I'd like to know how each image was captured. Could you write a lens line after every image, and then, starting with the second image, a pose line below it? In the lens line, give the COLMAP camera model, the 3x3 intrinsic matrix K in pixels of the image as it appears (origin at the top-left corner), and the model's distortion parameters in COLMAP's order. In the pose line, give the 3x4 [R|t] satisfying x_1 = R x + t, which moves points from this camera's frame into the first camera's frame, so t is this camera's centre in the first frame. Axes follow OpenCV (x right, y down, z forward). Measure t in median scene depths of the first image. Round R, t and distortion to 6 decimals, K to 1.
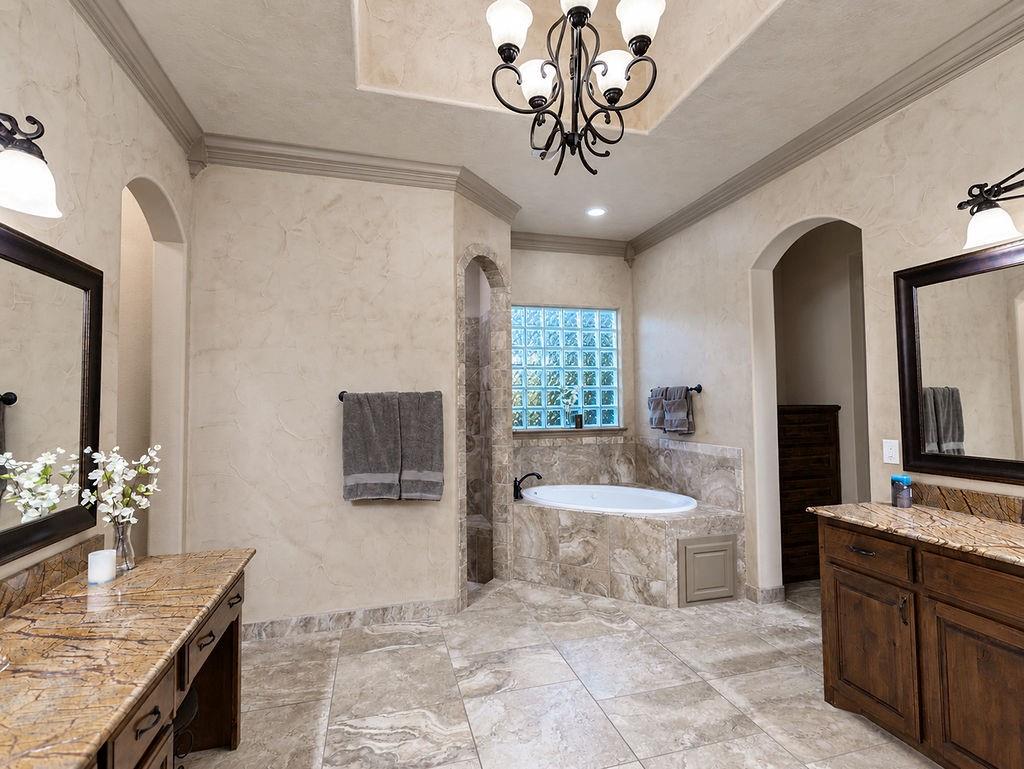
lens RADIAL K [[501.9, 0, 517.3], [0, 501.9, 384.2], [0, 0, 1]] dist [-0.000718, 0.001667]
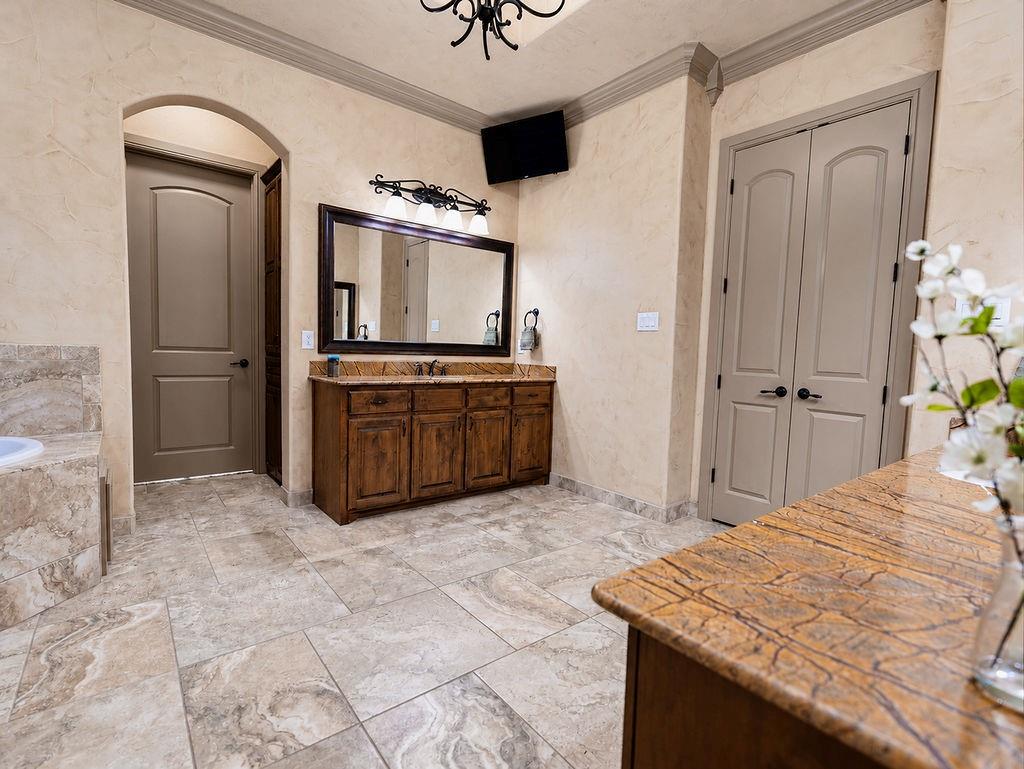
lens RADIAL K [[501.9, 0, 517.2], [0, 501.9, 384.1], [0, 0, 1]] dist [-0.000718, 0.001667]
pose [[-0.399477, -0.066827, 0.914304, -0.712915], [-0.059470, 0.997128, 0.046897, 0.162005], [-0.914812, -0.035639, -0.402304, 1.058186]]
